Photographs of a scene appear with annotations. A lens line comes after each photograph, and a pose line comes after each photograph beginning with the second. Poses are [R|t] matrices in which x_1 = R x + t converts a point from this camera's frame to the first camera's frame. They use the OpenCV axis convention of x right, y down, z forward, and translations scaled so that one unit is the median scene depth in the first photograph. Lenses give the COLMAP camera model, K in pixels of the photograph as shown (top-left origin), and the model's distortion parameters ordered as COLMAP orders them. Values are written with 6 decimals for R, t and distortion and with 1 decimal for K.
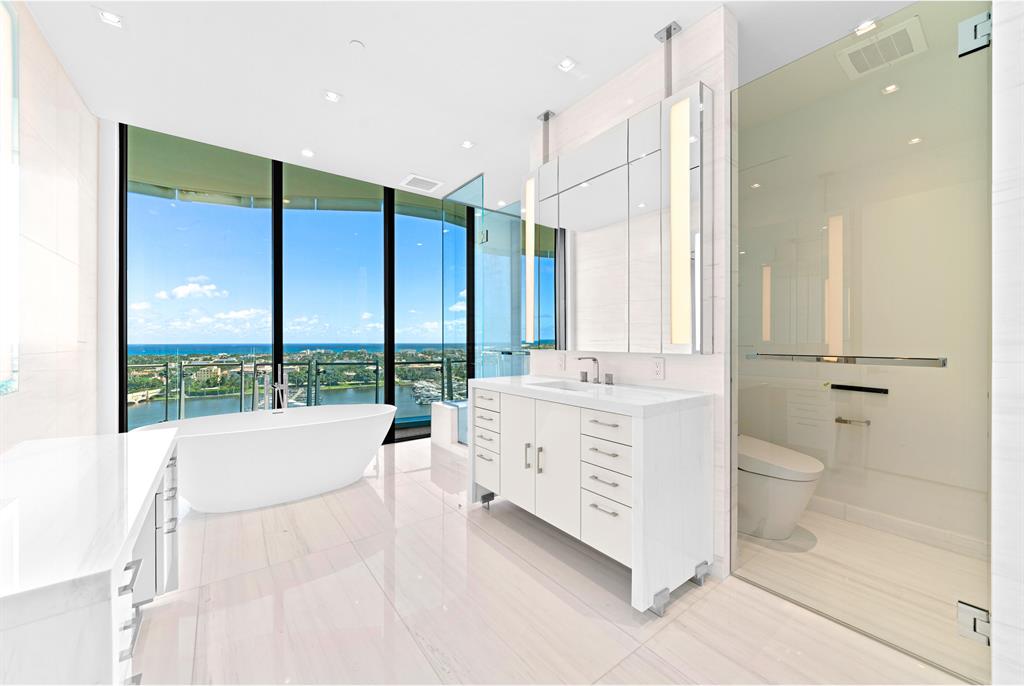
lens RADIAL K [[382.9, 0, 510.0], [0, 382.9, 340.5], [0, 0, 1]] dist [-0.001075, -0.000018]
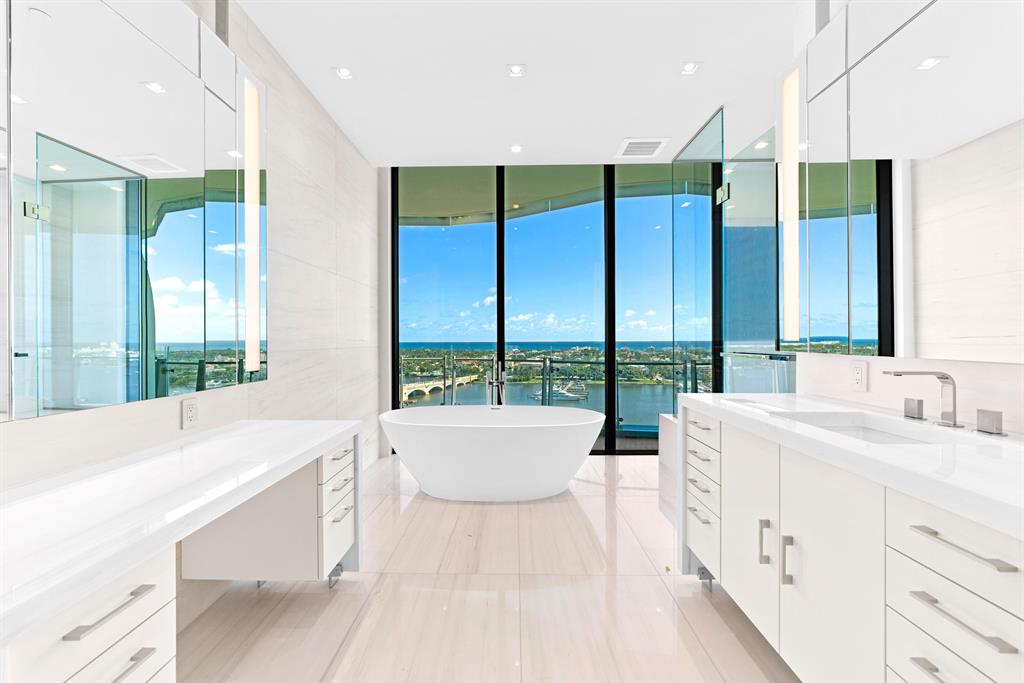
lens RADIAL K [[382.9, 0, 510.0], [0, 382.9, 339.0], [0, 0, 1]] dist [-0.001075, -0.000018]
pose [[0.788703, -0.003210, -0.614766, 0.051686], [0.004604, 0.999989, 0.000685, -0.000044], [0.614757, -0.003371, 0.788709, 0.171265]]
